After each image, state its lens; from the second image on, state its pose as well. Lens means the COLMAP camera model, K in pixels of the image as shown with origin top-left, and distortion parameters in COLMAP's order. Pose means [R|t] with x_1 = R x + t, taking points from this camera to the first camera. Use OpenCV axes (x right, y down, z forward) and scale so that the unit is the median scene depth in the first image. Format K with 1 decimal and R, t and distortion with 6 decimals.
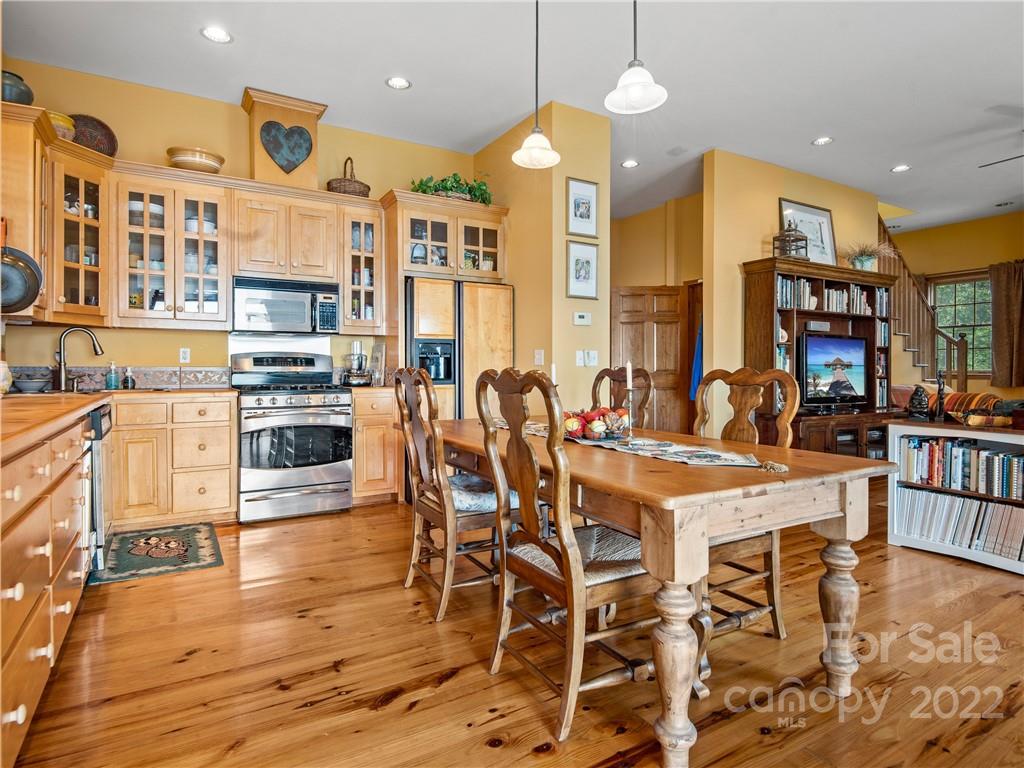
lens RADIAL K [[571.3, 0, 510.6], [0, 571.3, 370.5], [0, 0, 1]] dist [0.008705, -0.014354]
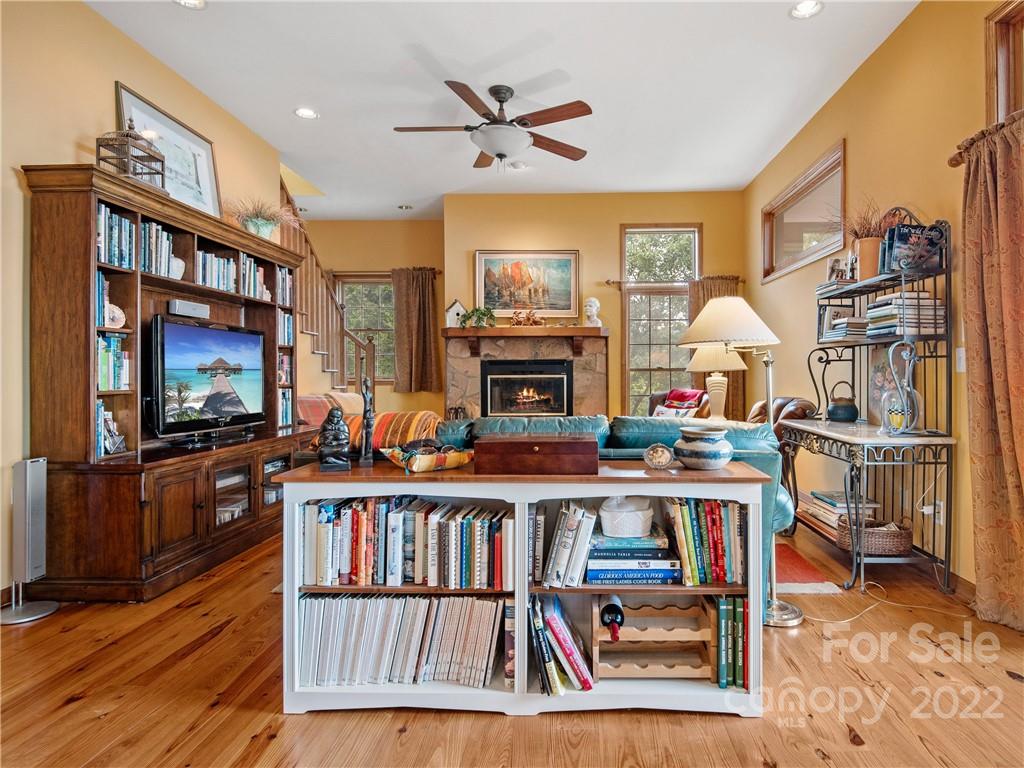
lens RADIAL K [[571.3, 0, 573.4], [0, 571.3, 375.0], [0, 0, 1]] dist [0.008705, -0.014354]
pose [[0.515968, -0.004170, 0.856598, 0.368864], [0.007232, 0.999974, 0.000512, -0.001188], [-0.856577, 0.005930, 0.515984, 0.529120]]
